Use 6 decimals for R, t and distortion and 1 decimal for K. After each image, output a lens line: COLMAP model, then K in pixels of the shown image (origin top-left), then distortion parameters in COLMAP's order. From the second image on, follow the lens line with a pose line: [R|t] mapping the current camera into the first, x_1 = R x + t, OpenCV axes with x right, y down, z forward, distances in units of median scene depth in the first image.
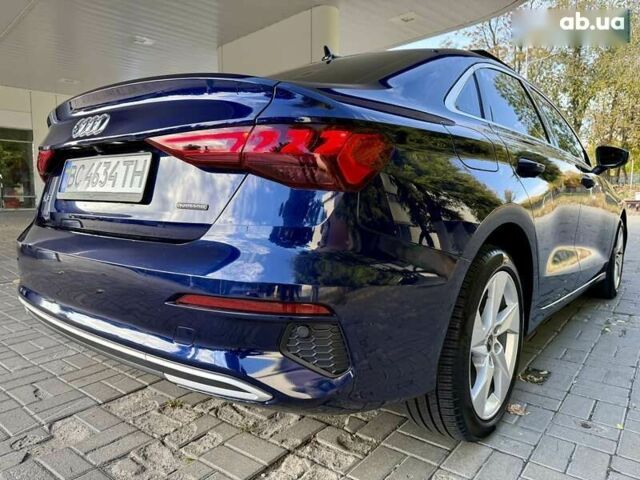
lens RADIAL K [[456.8, 0, 320.0], [0, 456.8, 240.0], [0, 0, 1]] dist [-0.004367, 0.000908]
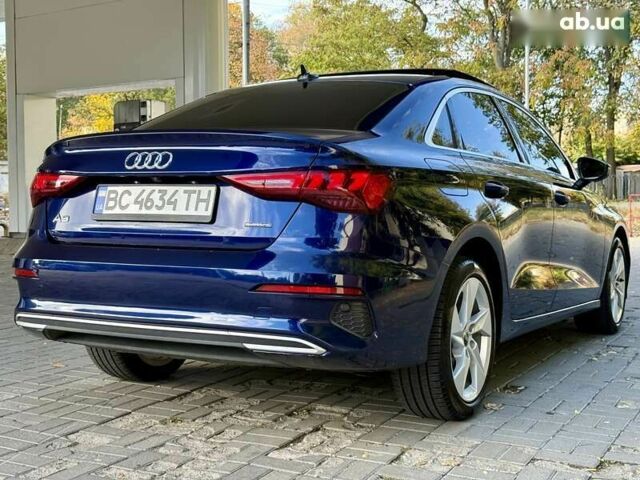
lens RADIAL K [[869.2, 0, 320.0], [0, 869.2, 240.0], [0, 0, 1]] dist [0.162246, -0.031305]
pose [[0.983530, -0.009475, 0.180494, -0.401152], [0.019859, 0.998244, -0.055814, 0.086606], [-0.179649, 0.058480, 0.981991, -1.155627]]
